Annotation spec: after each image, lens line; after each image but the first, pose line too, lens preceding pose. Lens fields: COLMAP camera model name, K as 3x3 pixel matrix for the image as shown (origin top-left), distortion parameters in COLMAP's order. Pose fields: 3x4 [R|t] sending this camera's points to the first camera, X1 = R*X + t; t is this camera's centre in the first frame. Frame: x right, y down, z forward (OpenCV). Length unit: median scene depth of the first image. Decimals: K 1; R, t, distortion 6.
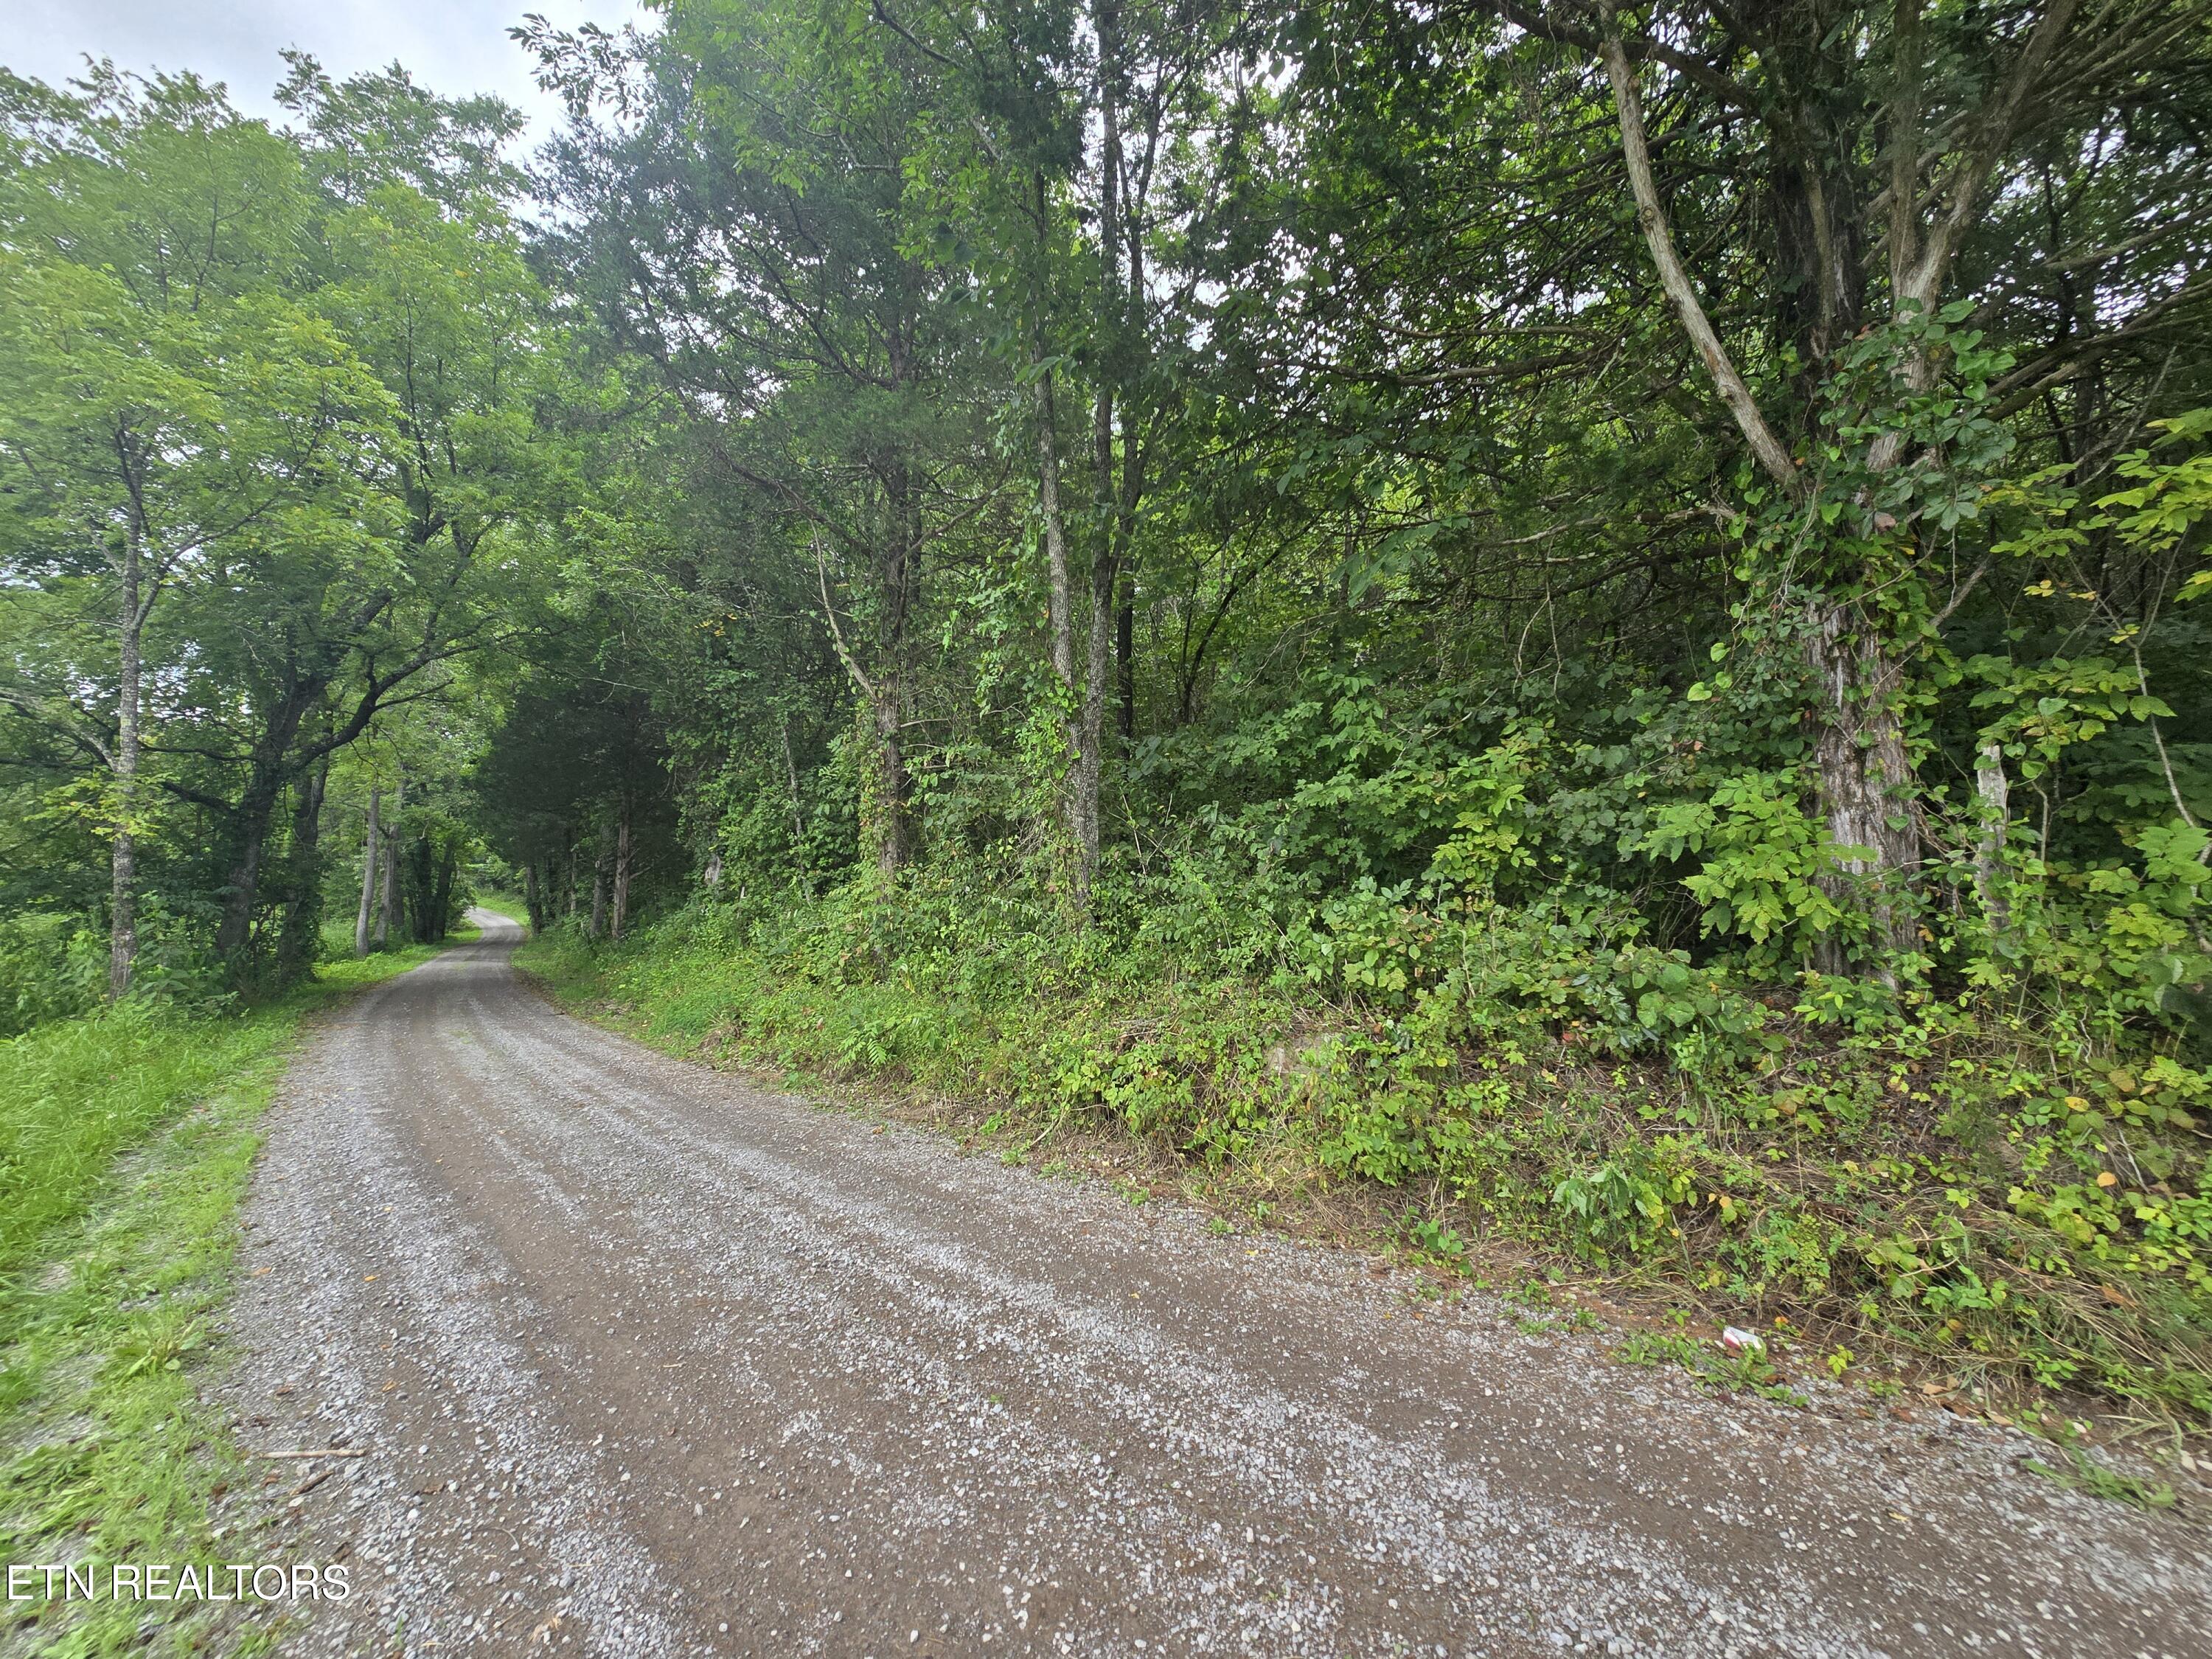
lens RADIAL K [[897.5, 0, 1111.0], [0, 897.5, 828.7], [0, 0, 1]] dist [-0.002953, -0.000300]
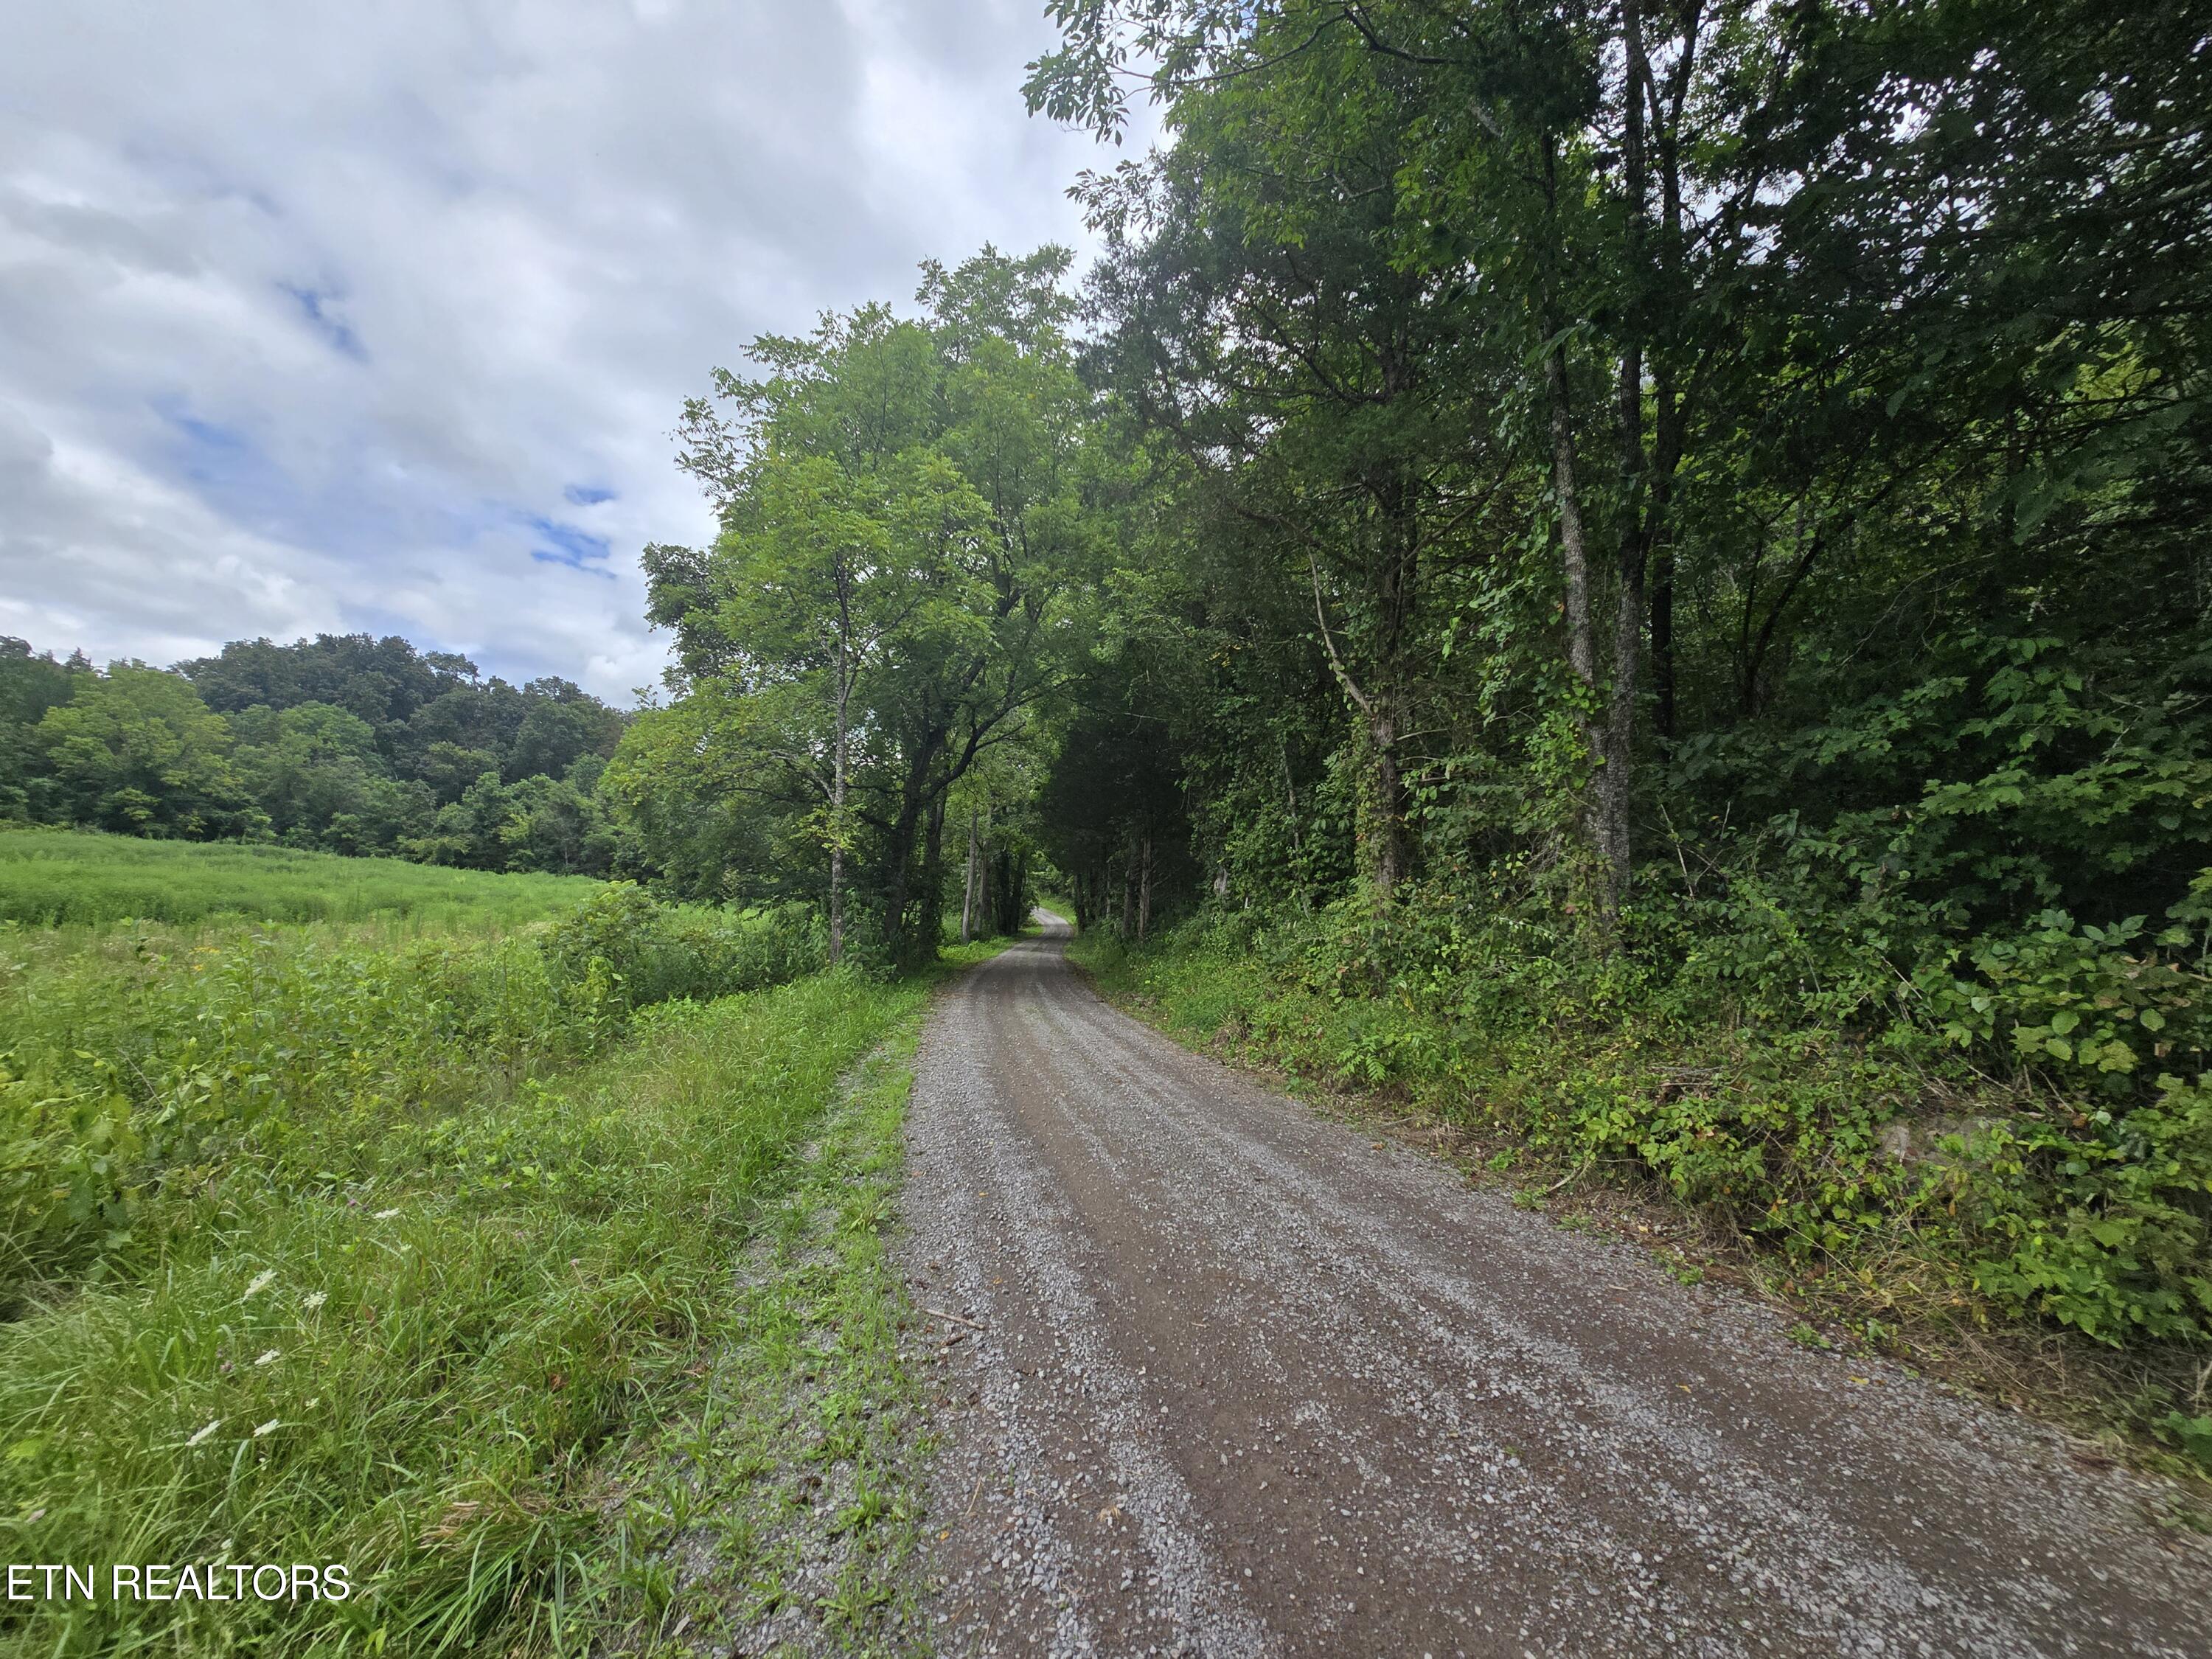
lens RADIAL K [[900.0, 0, 1113.6], [0, 900.0, 828.4], [0, 0, 1]] dist [-0.002609, 0.000615]
pose [[0.861315, -0.009779, -0.507976, -0.001224], [0.002091, 0.999875, -0.015703, -0.001937], [0.508066, 0.012463, 0.861228, -0.013499]]
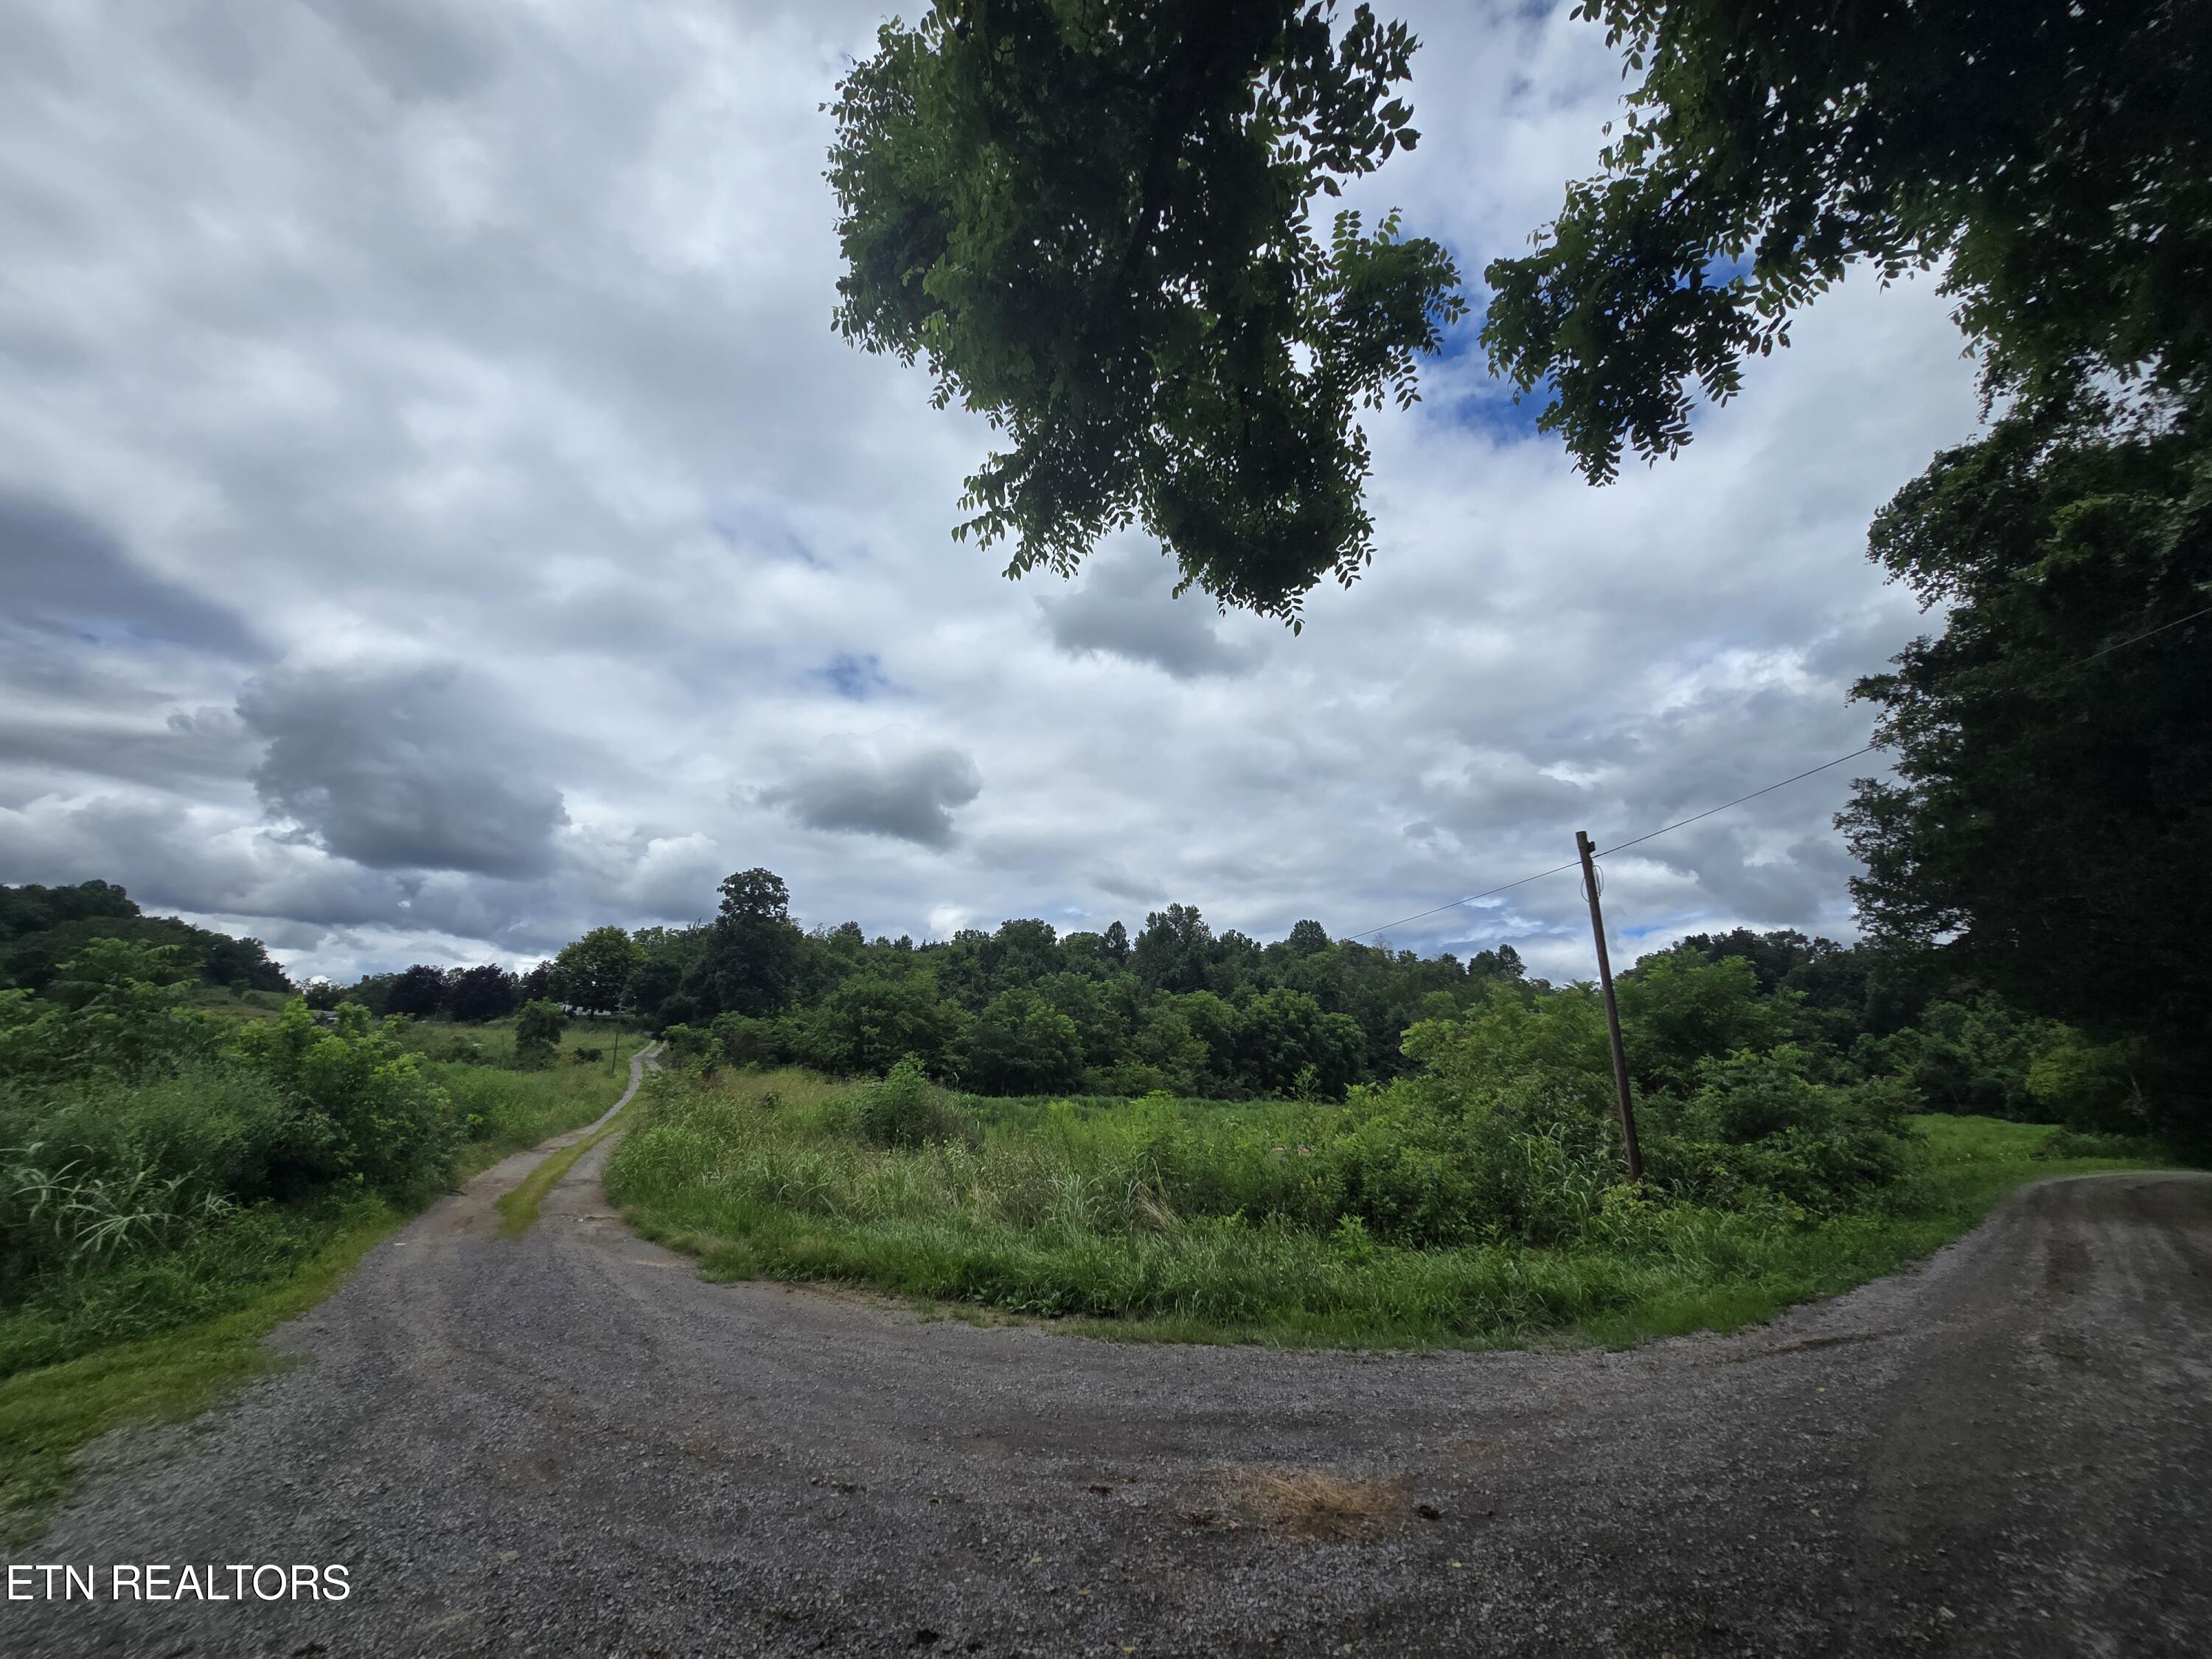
lens RADIAL K [[897.5, 0, 1111.0], [0, 897.5, 828.7], [0, 0, 1]] dist [-0.002953, -0.000300]
pose [[-0.219232, -0.289922, -0.931602, 6.224610], [0.058645, 0.949189, -0.309195, -0.370357], [0.973909, -0.122419, -0.191090, -3.996976]]
